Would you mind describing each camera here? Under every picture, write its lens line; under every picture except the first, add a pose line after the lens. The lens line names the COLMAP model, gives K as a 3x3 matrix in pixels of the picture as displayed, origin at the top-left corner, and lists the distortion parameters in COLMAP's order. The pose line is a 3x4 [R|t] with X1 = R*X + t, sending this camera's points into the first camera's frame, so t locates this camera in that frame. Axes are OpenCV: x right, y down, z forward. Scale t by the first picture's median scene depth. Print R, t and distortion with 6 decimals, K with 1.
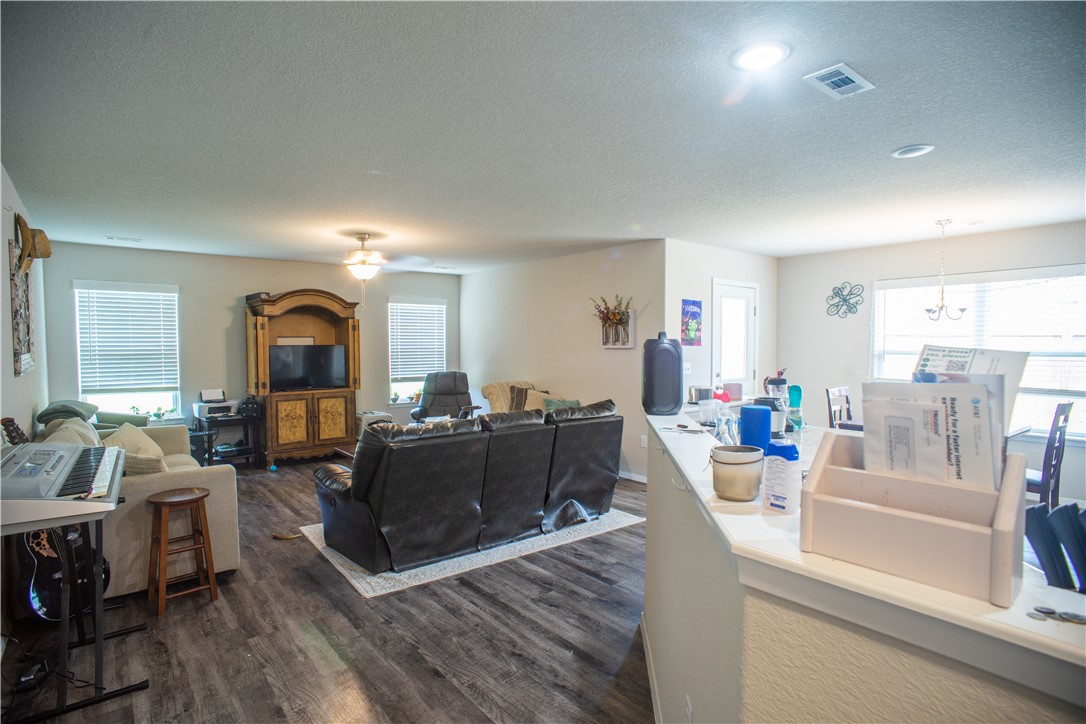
lens RADIAL K [[574.5, 0, 540.8], [0, 574.5, 366.5], [0, 0, 1]] dist [-0.005665, 0.000550]
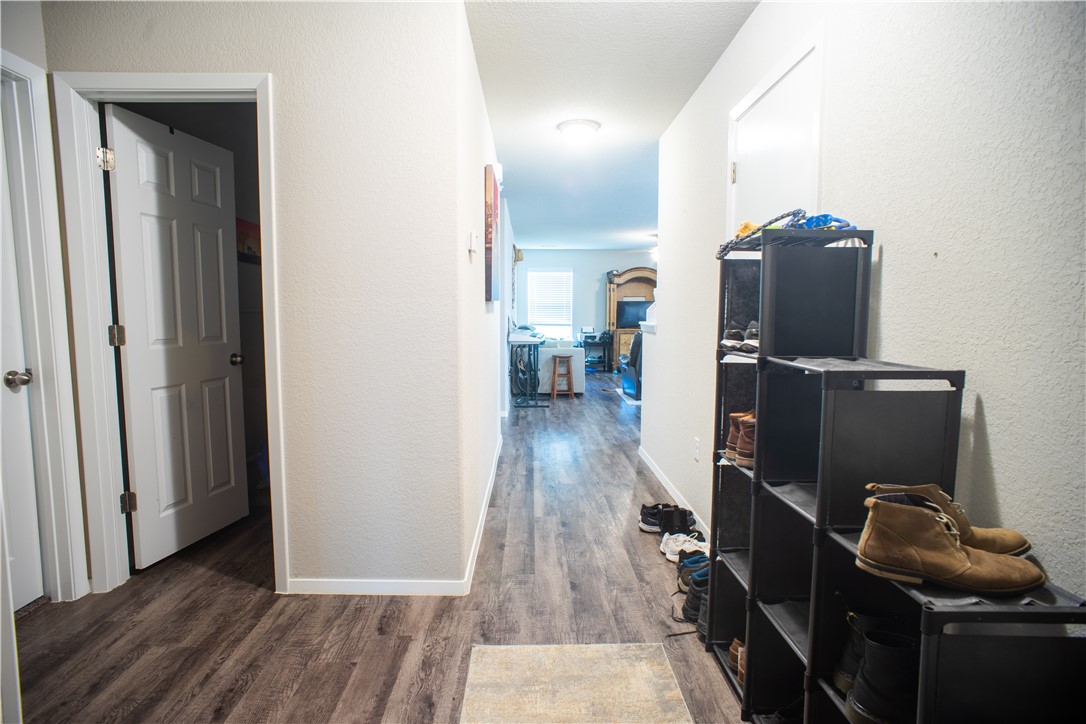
lens RADIAL K [[574.5, 0, 540.1], [0, 574.5, 364.5], [0, 0, 1]] dist [-0.005665, 0.000550]
pose [[0.795637, 0.054918, -0.603279, 0.394346], [-0.028361, 0.998167, 0.053462, 0.068162], [0.605109, -0.025427, 0.795736, -0.513866]]
